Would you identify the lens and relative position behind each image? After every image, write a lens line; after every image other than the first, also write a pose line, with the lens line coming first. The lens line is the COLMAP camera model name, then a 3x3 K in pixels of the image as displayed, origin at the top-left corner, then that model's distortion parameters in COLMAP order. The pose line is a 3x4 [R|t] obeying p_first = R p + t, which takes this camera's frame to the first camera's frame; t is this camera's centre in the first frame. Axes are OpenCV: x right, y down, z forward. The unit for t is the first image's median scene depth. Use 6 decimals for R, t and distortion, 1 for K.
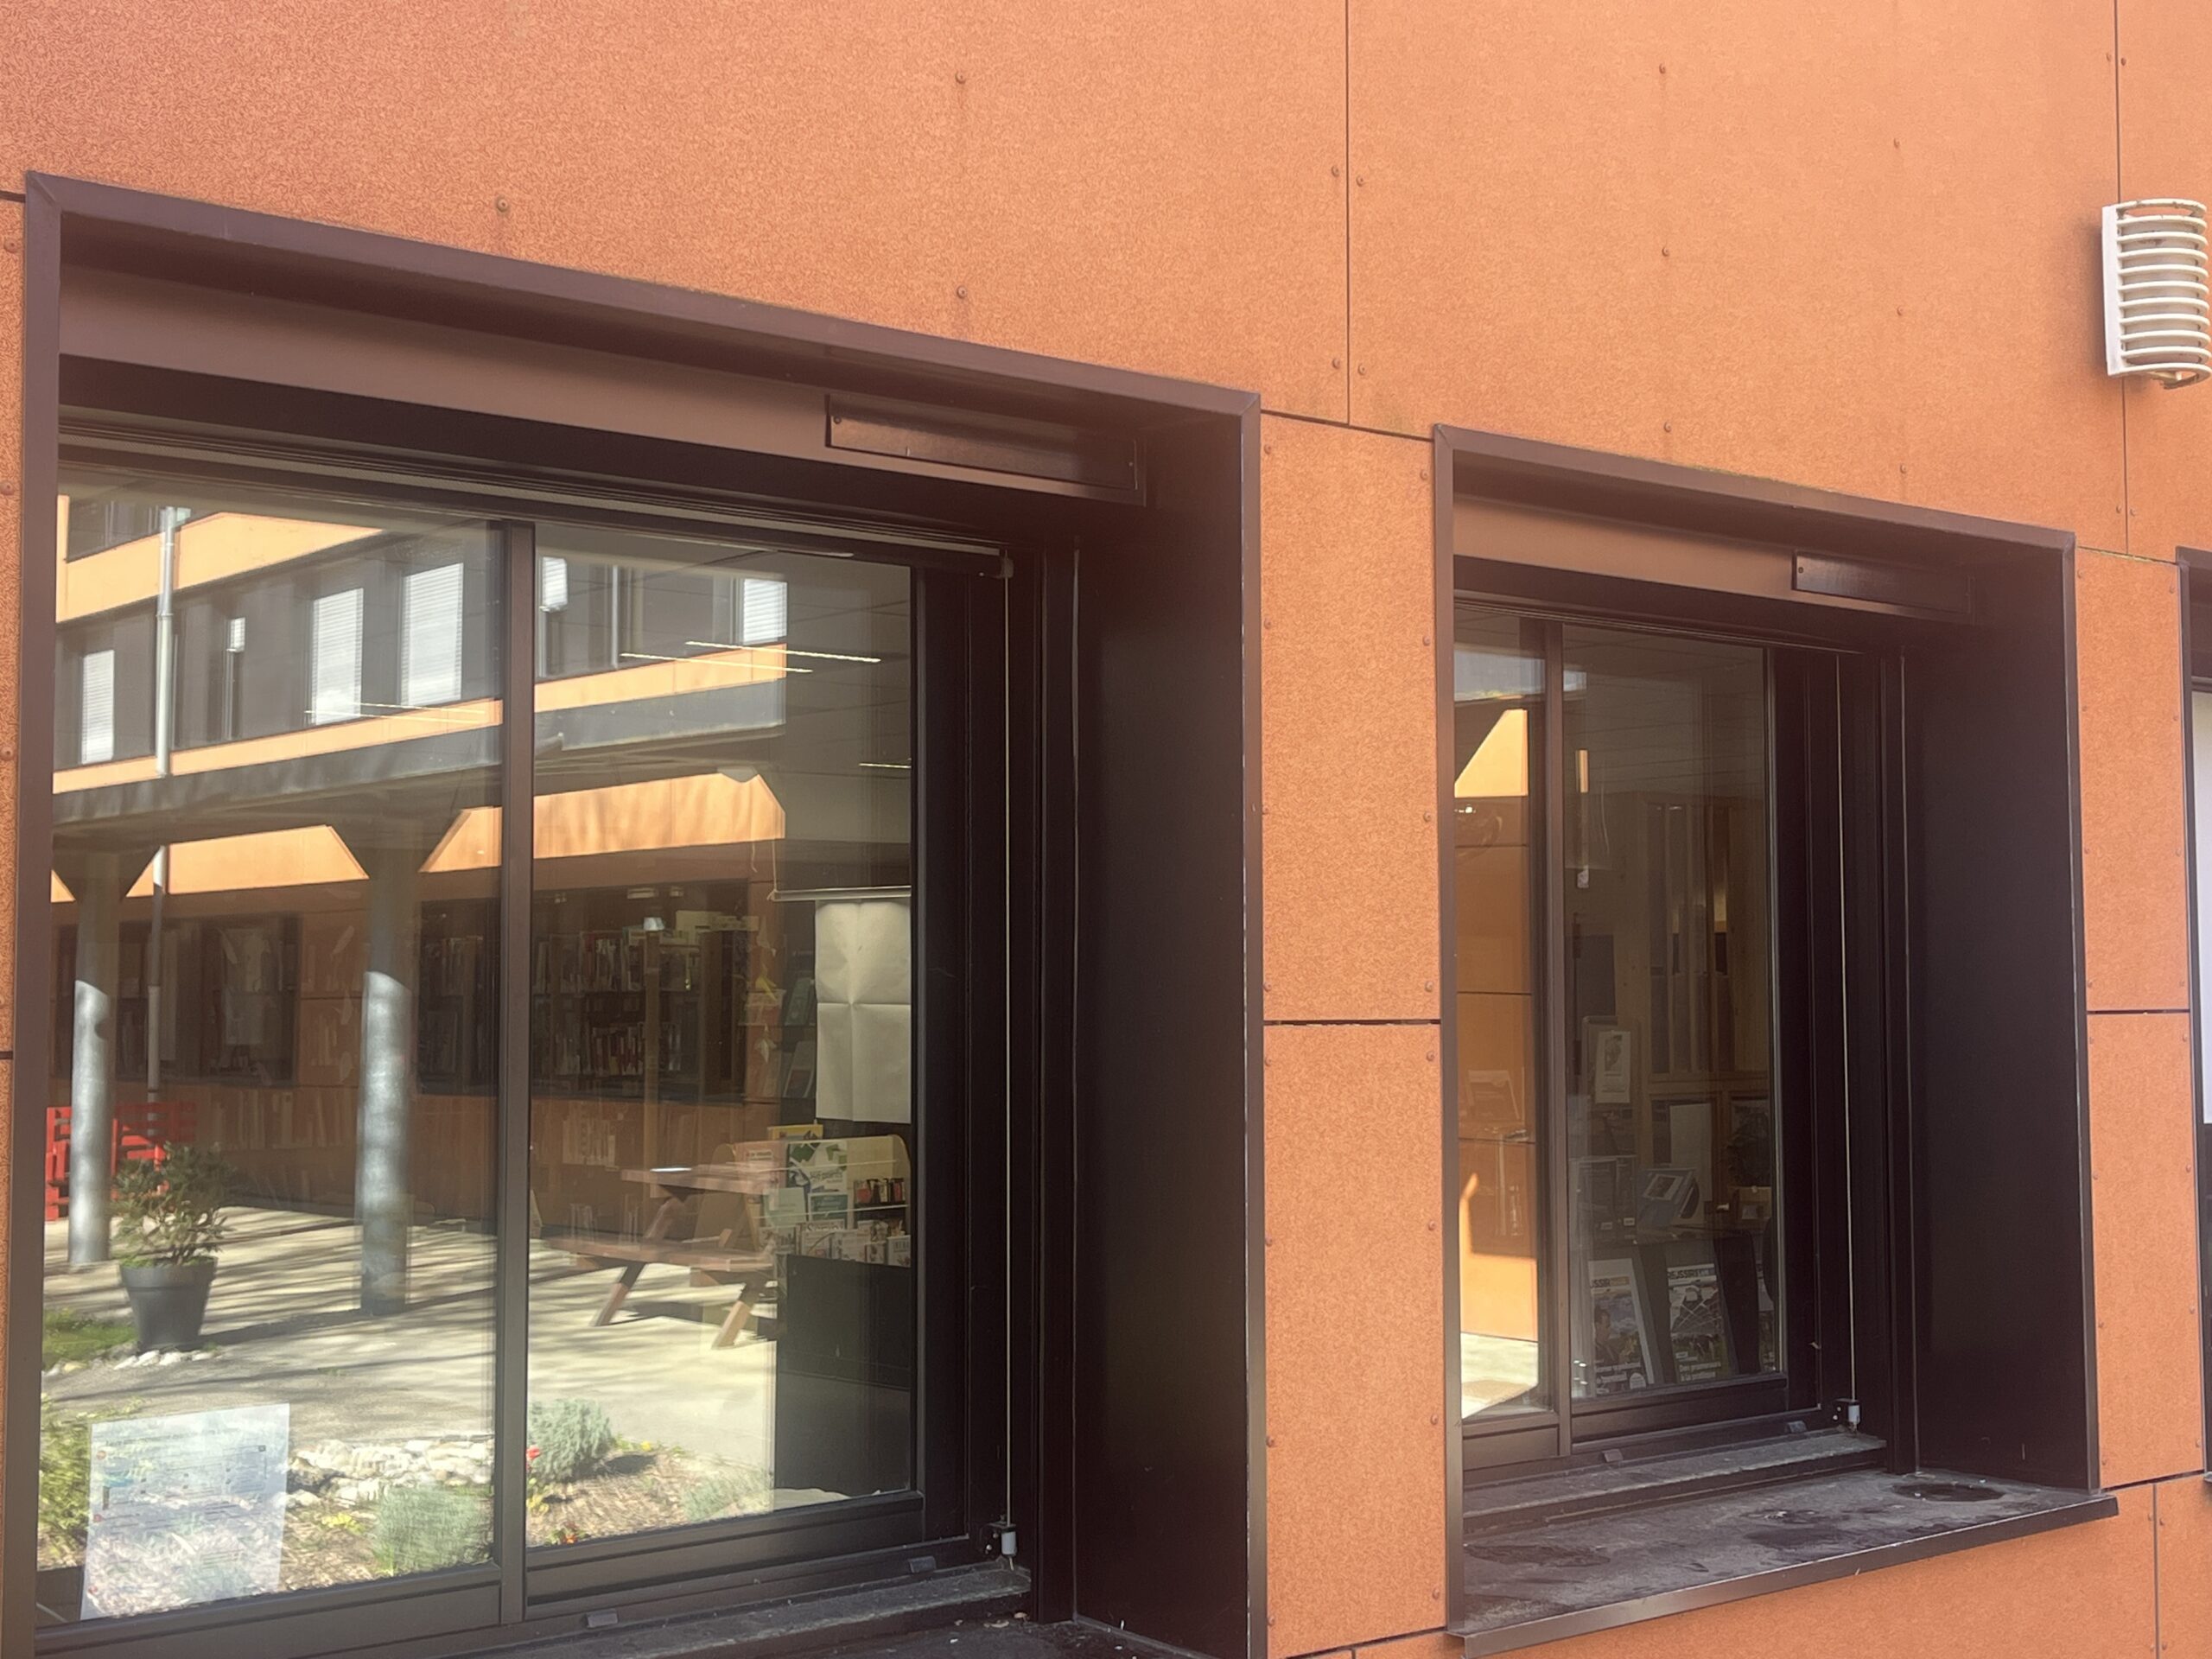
lens RADIAL K [[2850.6, 0, 1119.3], [0, 2850.6, 832.5], [0, 0, 1]] dist [0.022178, 0.000000]
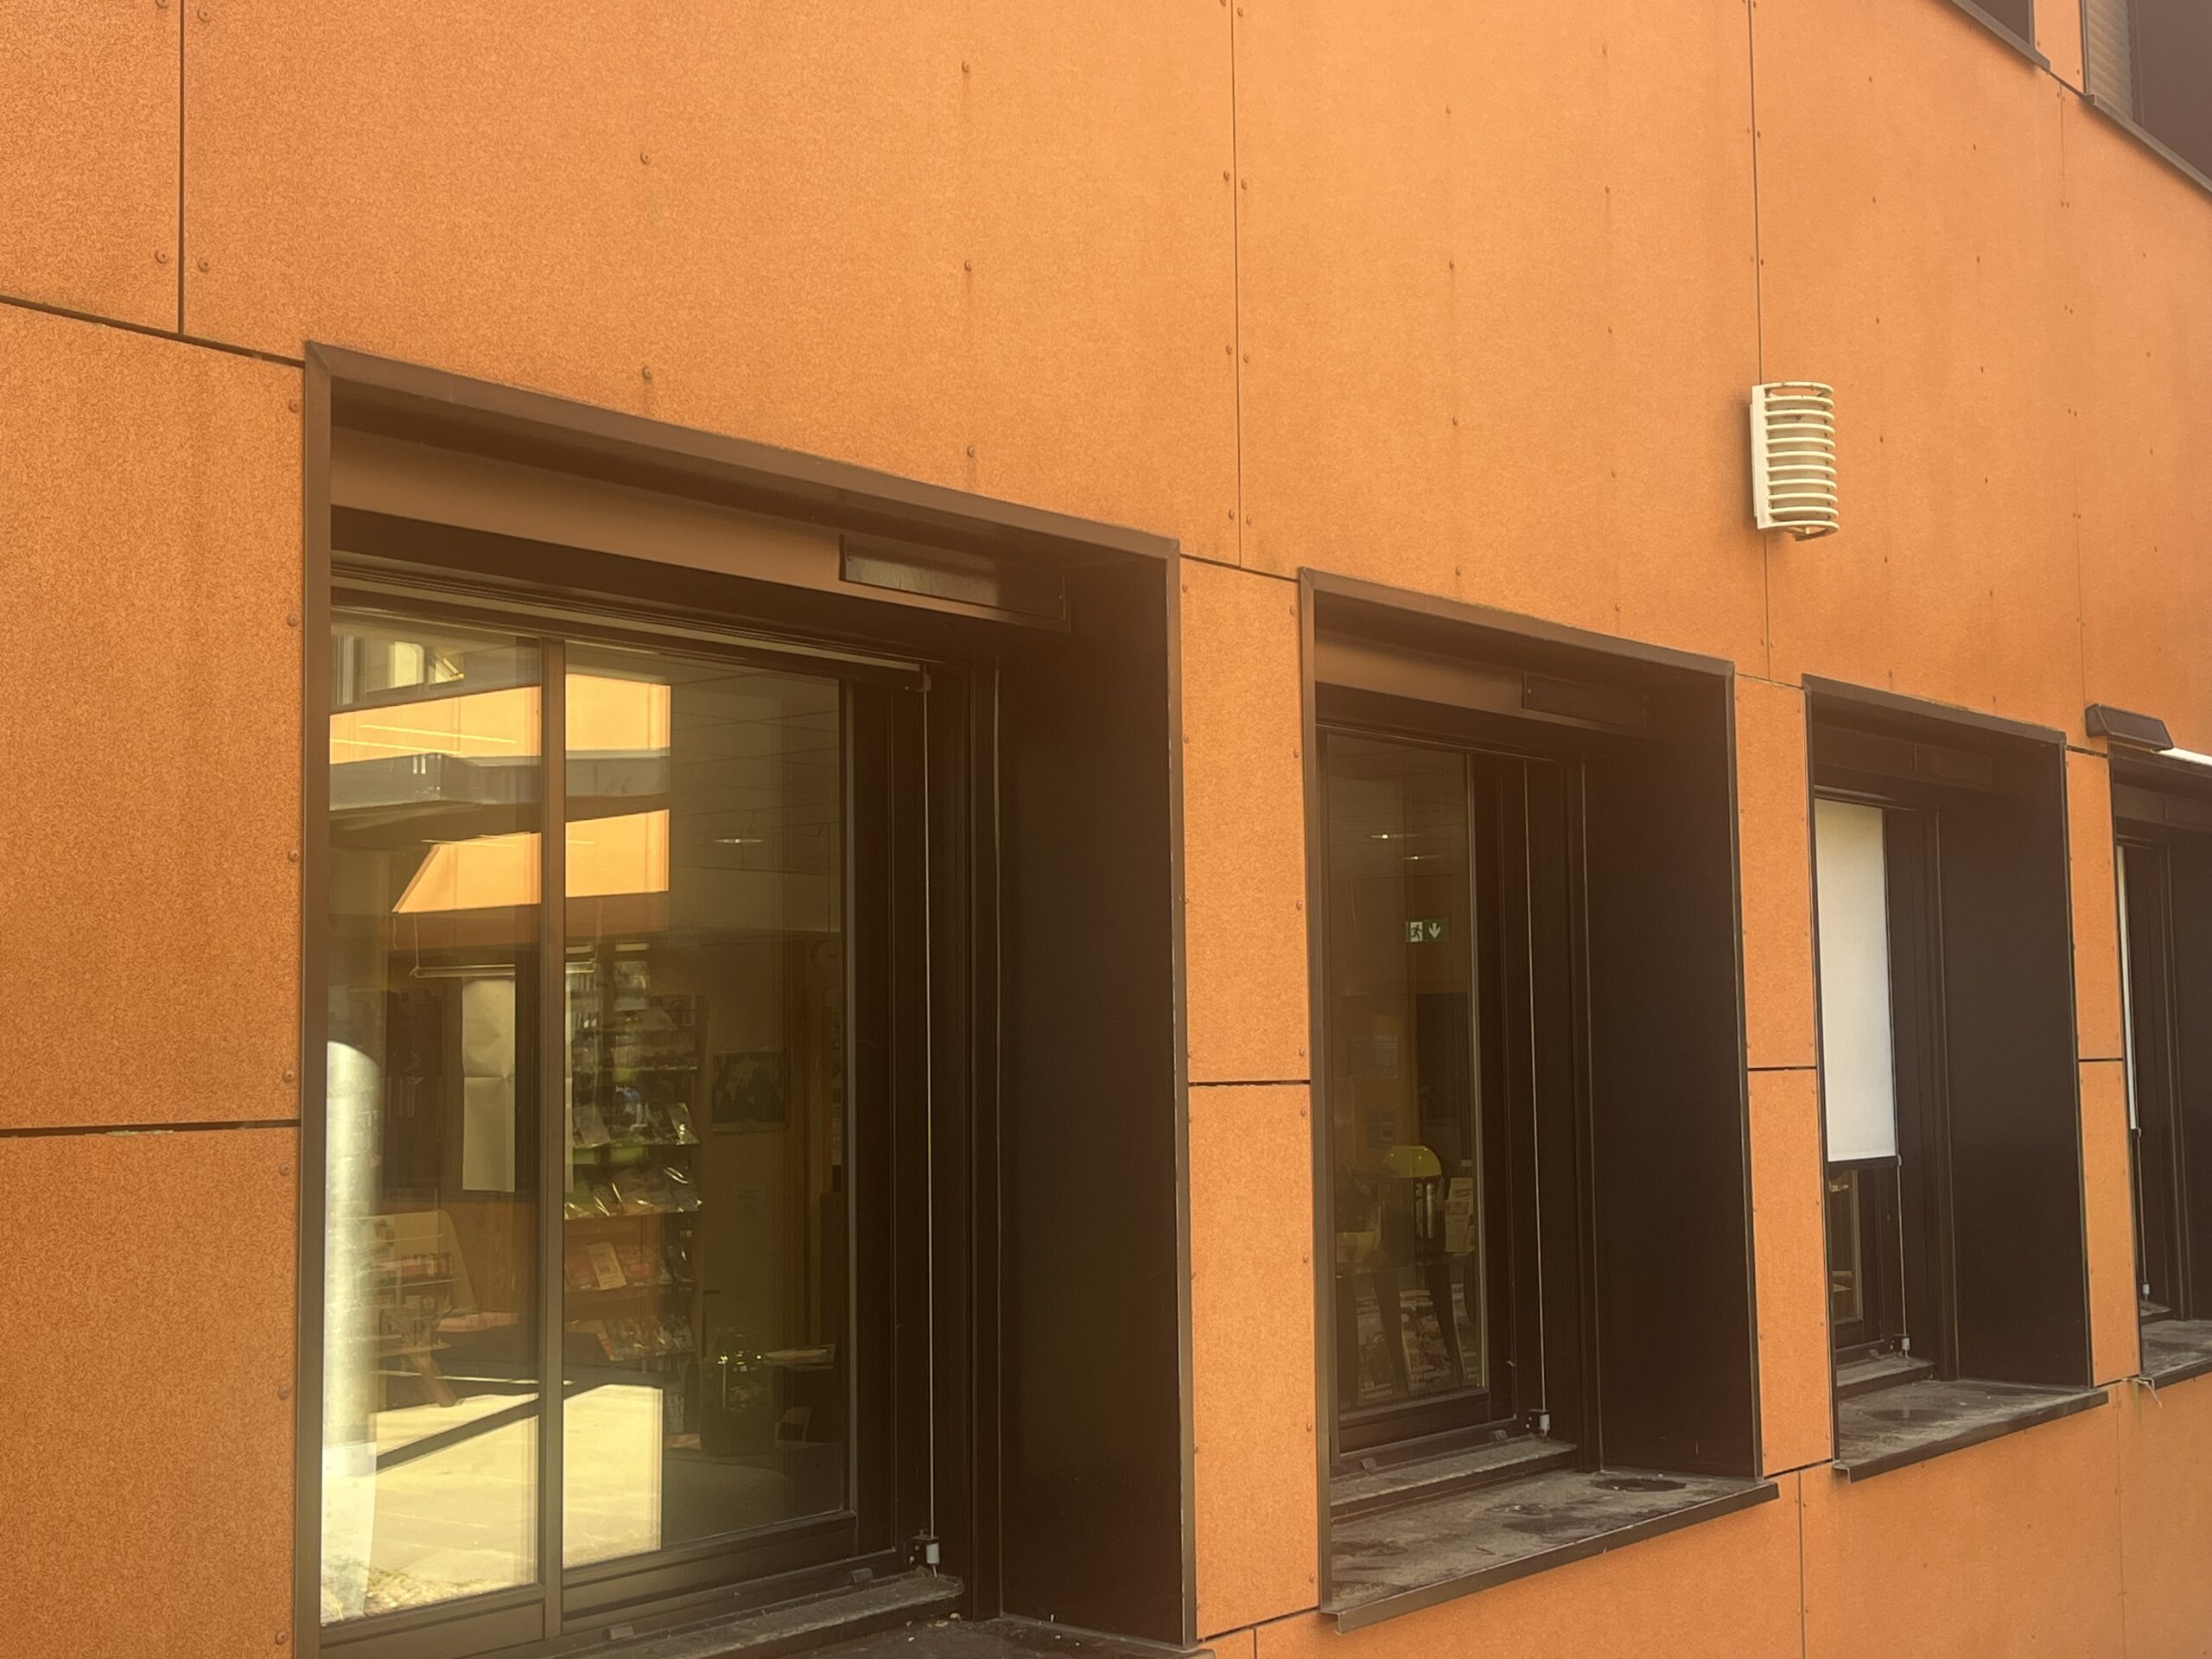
lens RADIAL K [[2850.6, 0, 1095.0], [0, 2850.6, 841.6], [0, 0, 1]] dist [0.022178, 0.000000]
pose [[0.977356, 0.005831, 0.211521, -0.219429], [-0.001172, 0.999754, -0.022146, -0.005681], [-0.211598, 0.021397, 0.977123, -0.116439]]
